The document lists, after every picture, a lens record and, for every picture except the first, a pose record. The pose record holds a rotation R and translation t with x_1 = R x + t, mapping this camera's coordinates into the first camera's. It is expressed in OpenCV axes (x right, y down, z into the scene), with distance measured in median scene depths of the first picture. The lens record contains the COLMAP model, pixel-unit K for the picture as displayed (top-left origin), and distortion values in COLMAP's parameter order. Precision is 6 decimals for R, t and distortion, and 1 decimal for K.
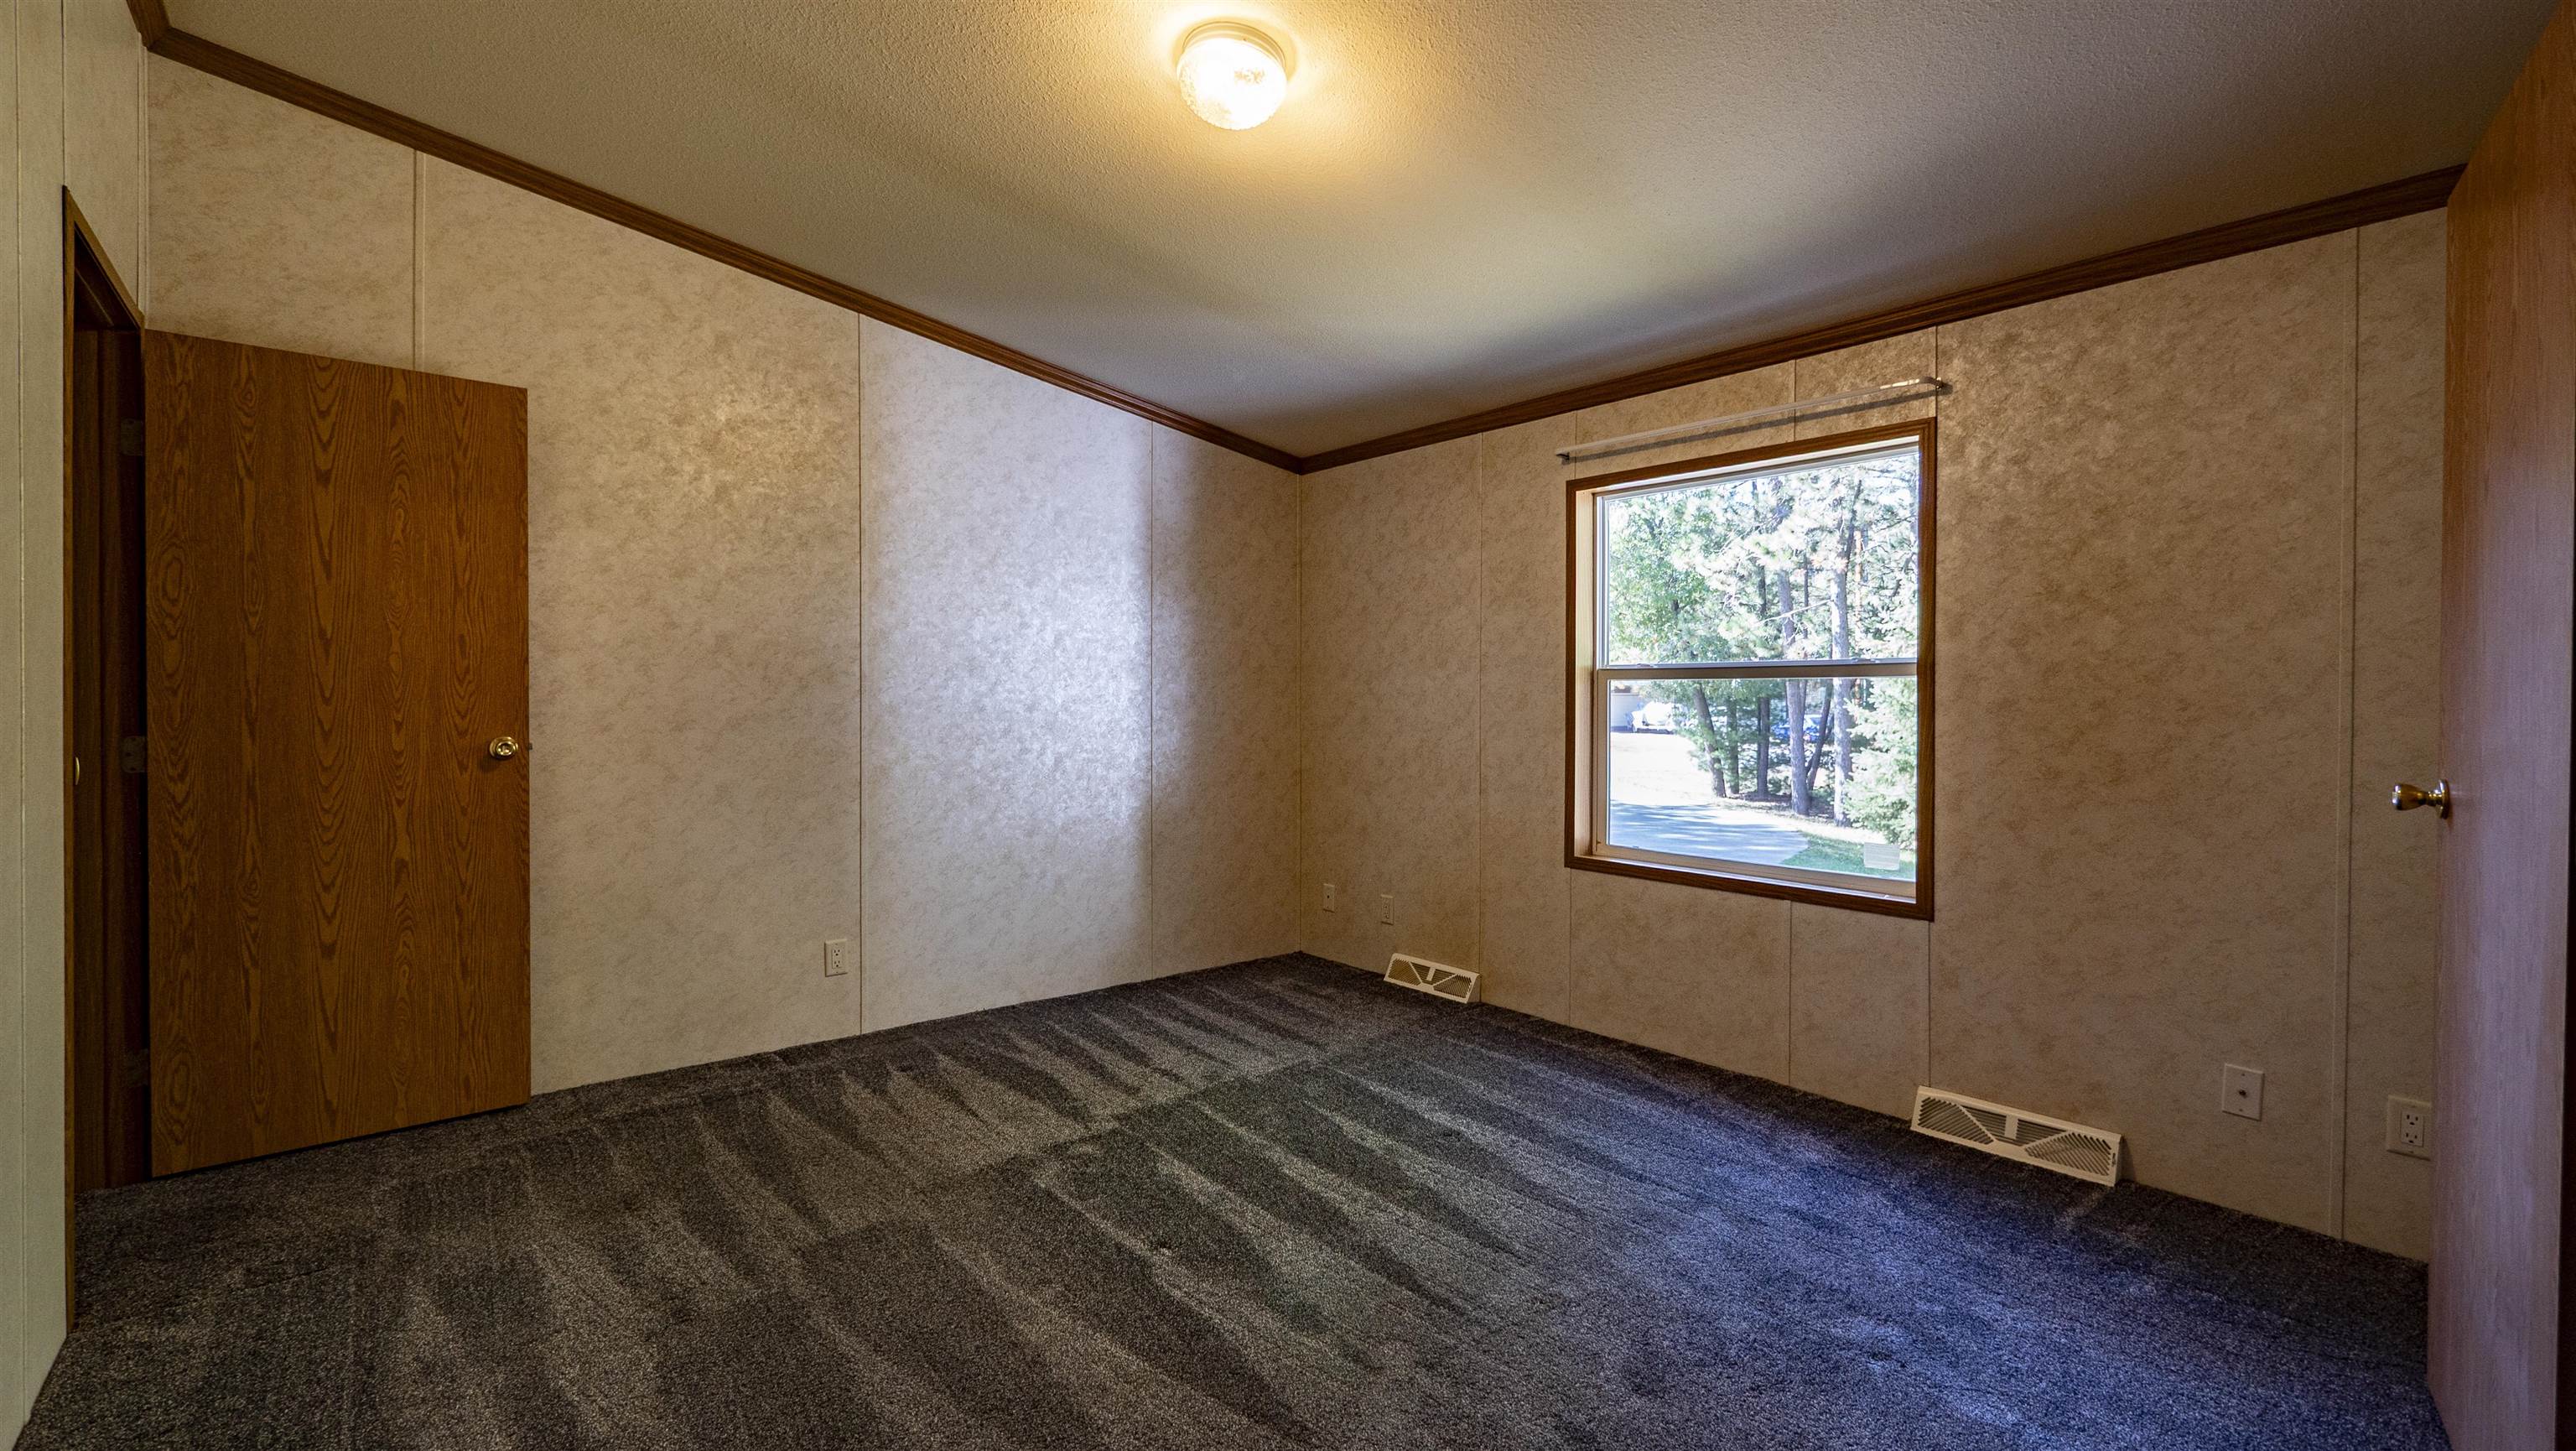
lens RADIAL K [[1088.3, 0, 1270.1], [0, 1088.3, 712.7], [0, 0, 1]] dist [-0.004417, 0.000264]
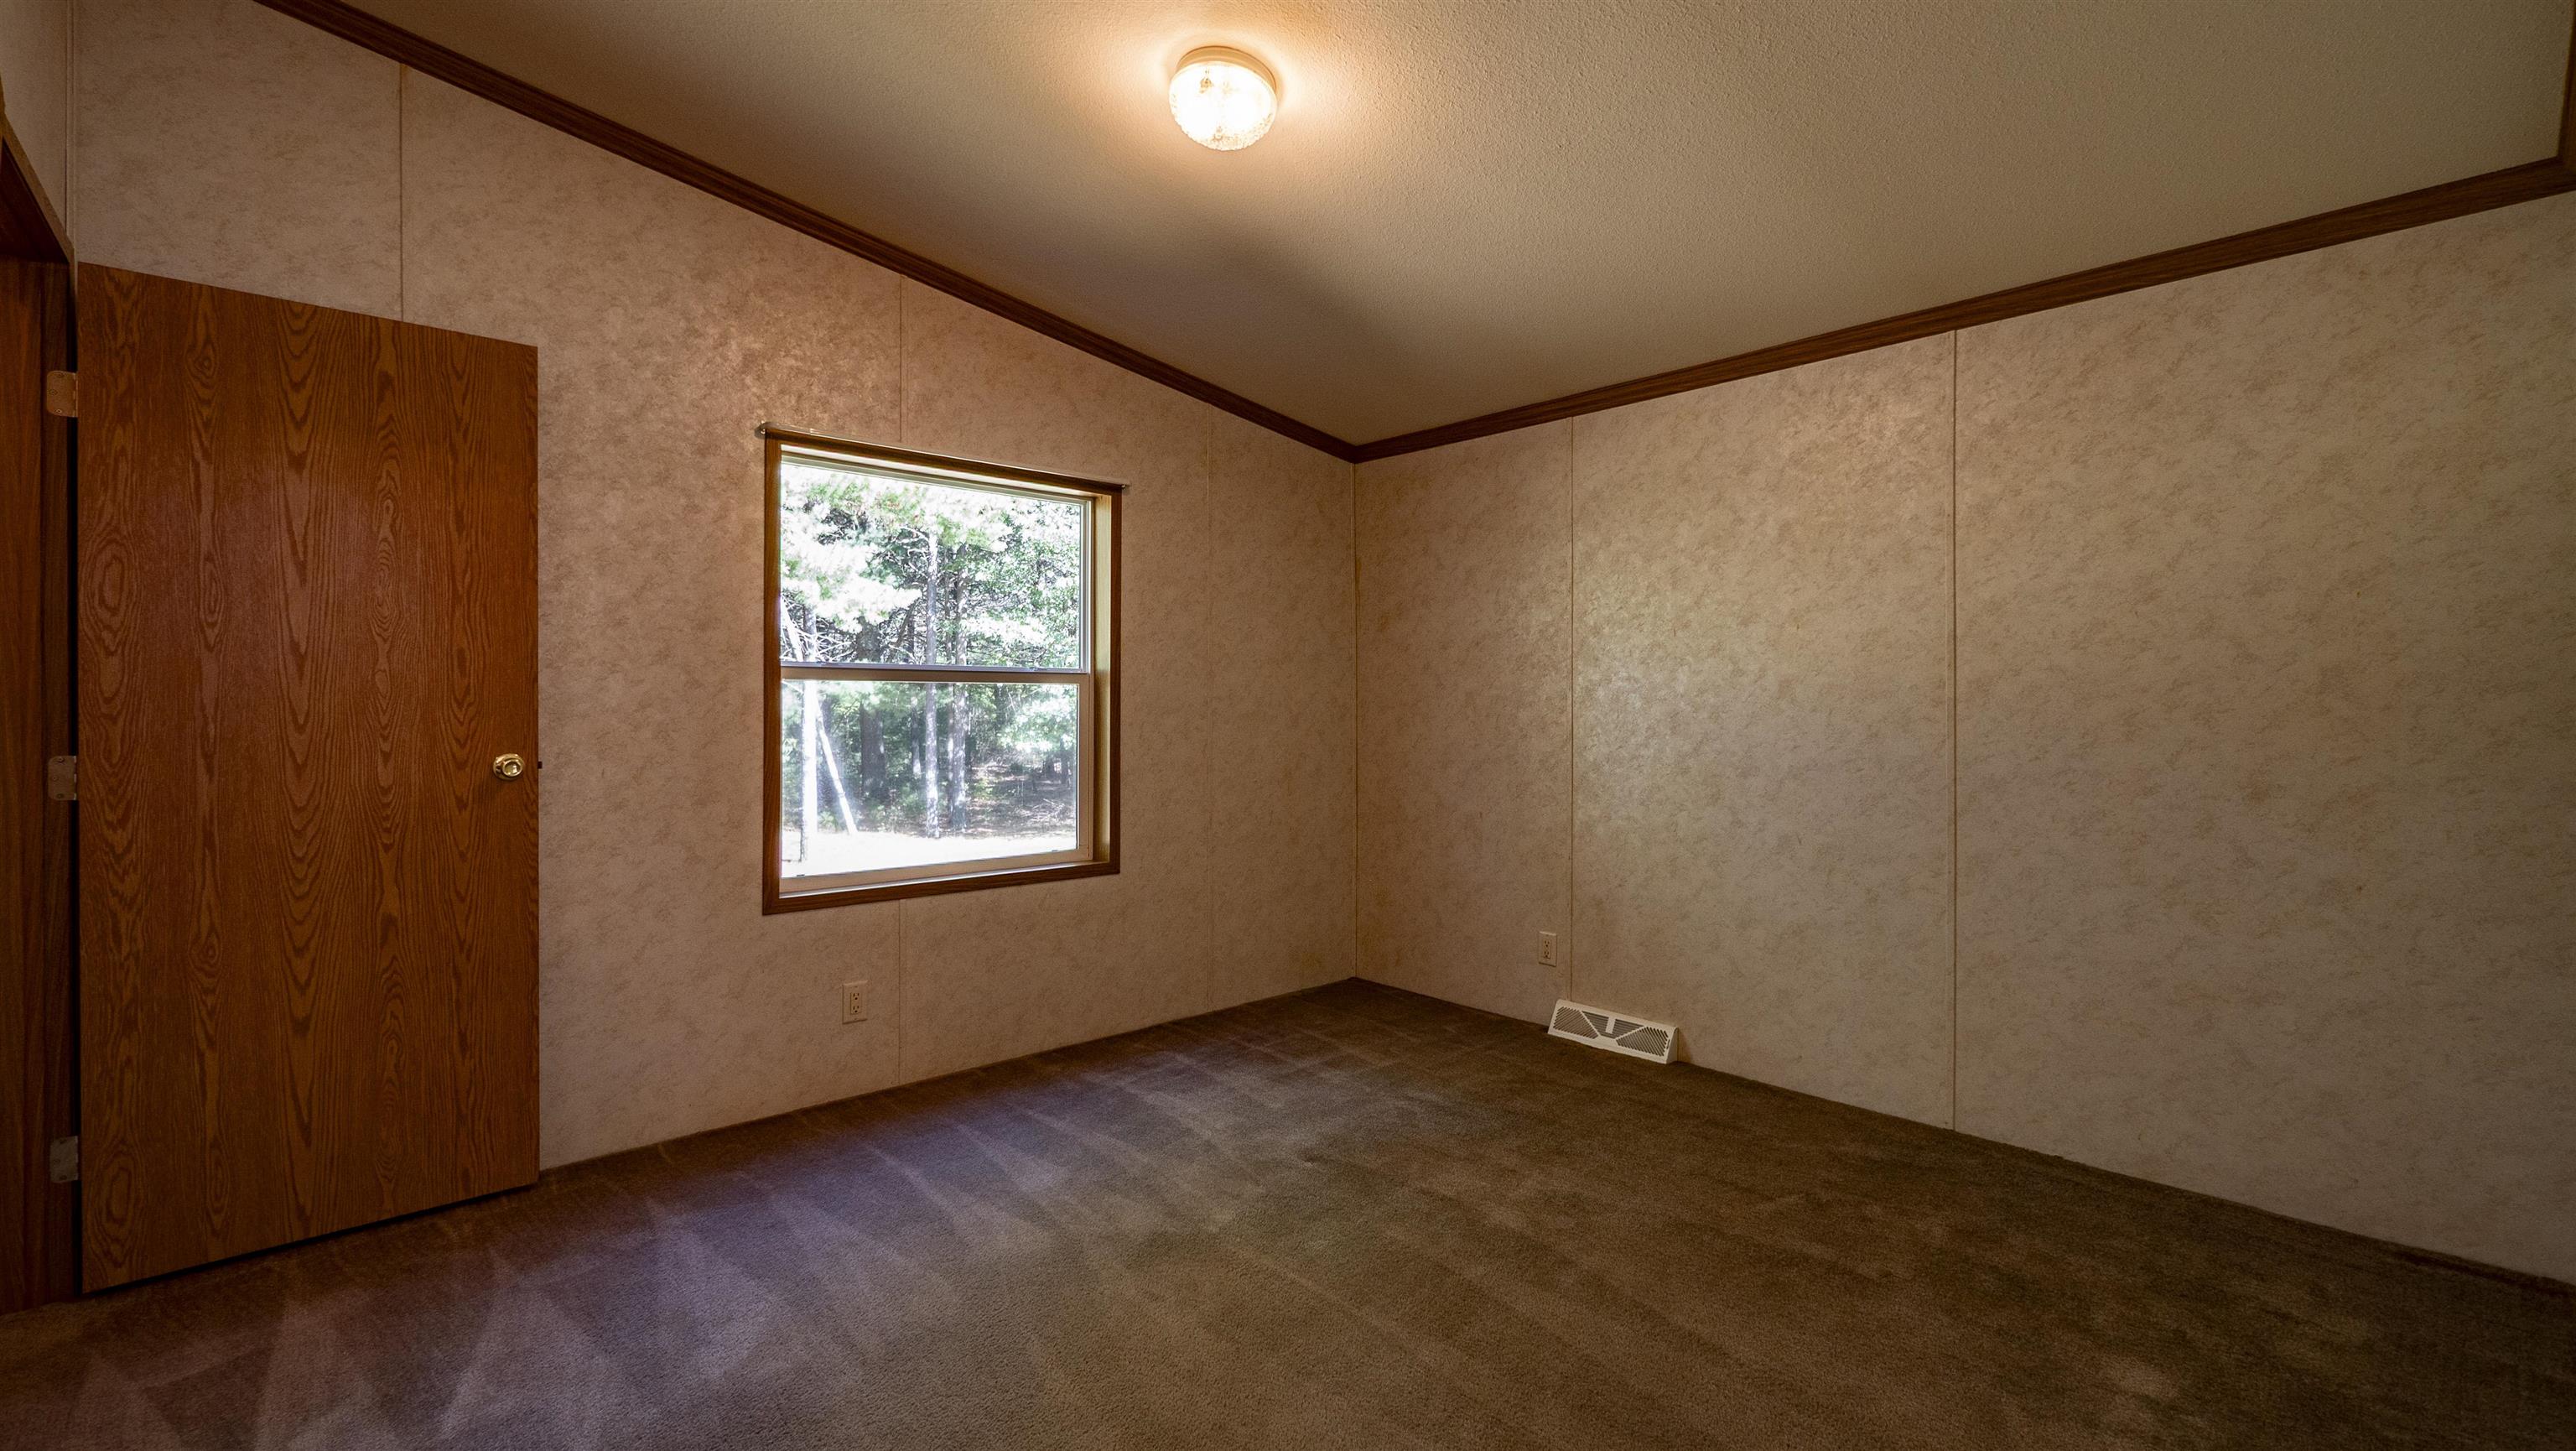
lens RADIAL K [[1082.3, 0, 1272.4], [0, 1082.3, 692.6], [0, 0, 1]] dist [-0.007857, 0.000098]
pose [[0.999680, -0.024281, -0.007150, -0.107329], [0.023951, 0.998787, -0.043016, 0.015326], [0.008186, 0.042831, 0.999049, 0.169587]]
